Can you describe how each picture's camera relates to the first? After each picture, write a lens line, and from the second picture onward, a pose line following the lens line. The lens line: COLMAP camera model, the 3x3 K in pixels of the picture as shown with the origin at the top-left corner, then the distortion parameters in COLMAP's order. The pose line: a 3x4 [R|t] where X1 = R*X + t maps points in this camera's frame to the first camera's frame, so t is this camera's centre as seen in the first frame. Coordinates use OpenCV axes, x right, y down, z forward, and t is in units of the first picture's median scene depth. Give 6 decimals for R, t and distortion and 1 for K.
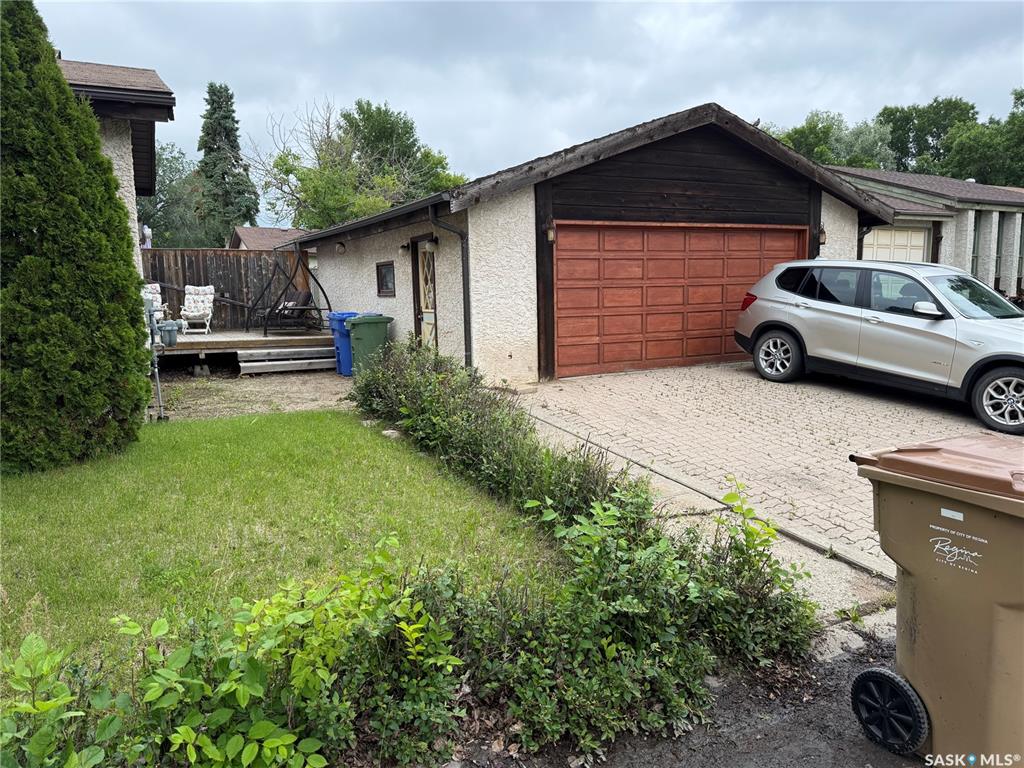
lens RADIAL K [[716.3, 0, 510.0], [0, 716.3, 386.7], [0, 0, 1]] dist [0.040508, -0.000869]
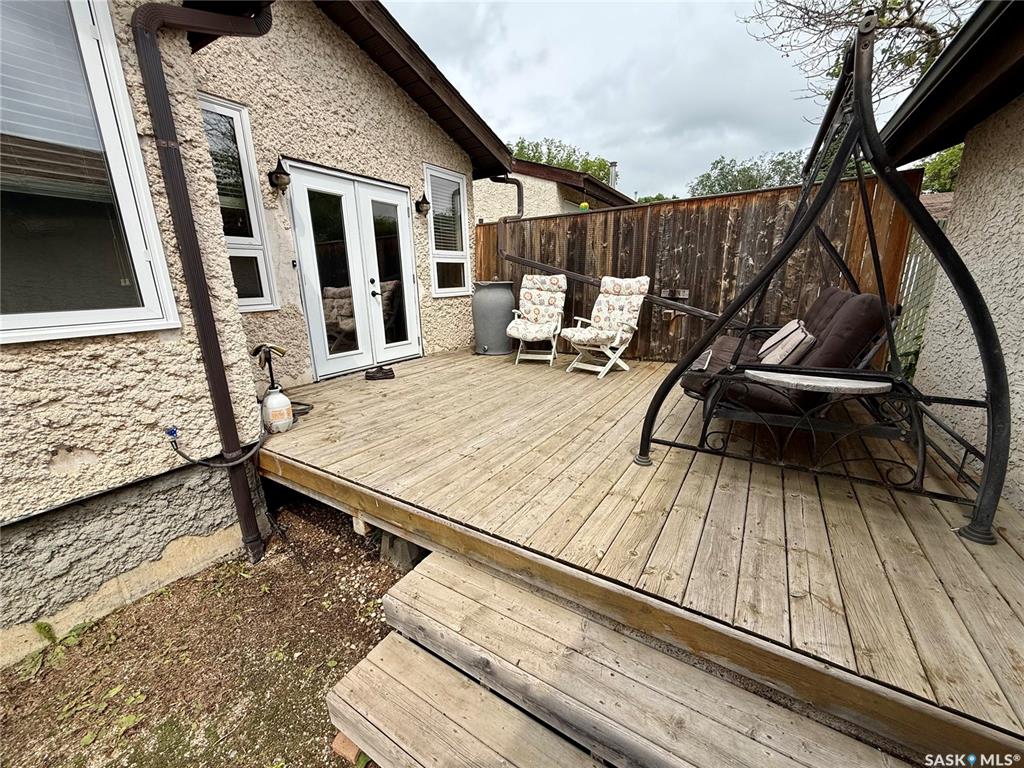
lens RADIAL K [[407.2, 0, 515.1], [0, 407.2, 382.8], [0, 0, 1]] dist [0.001074, -0.000121]
pose [[0.520027, 0.205608, -0.829034, -0.214558], [-0.096538, 0.978524, 0.182127, -0.111474], [0.848677, -0.014677, 0.528708, 0.782170]]
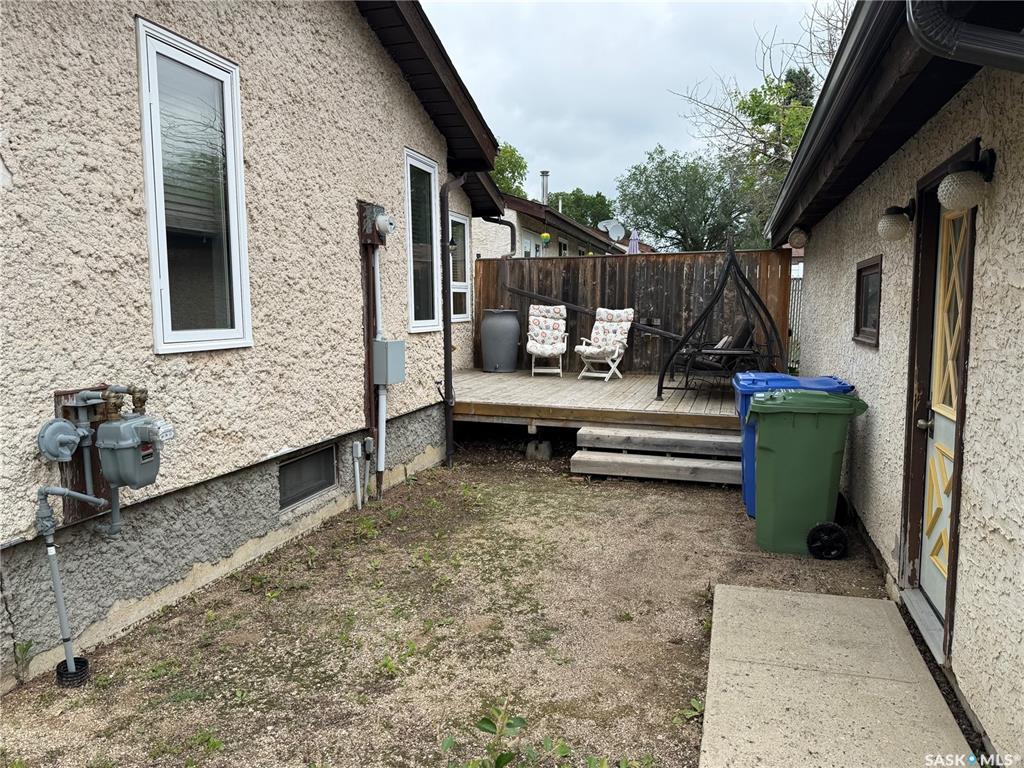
lens RADIAL K [[716.3, 0, 503.6], [0, 716.3, 386.0], [0, 0, 1]] dist [0.040508, -0.000869]
pose [[0.706169, 0.087179, -0.702656, -0.022057], [-0.097809, 0.994888, 0.025138, -0.073789], [0.701256, 0.050975, 0.711085, 0.450905]]
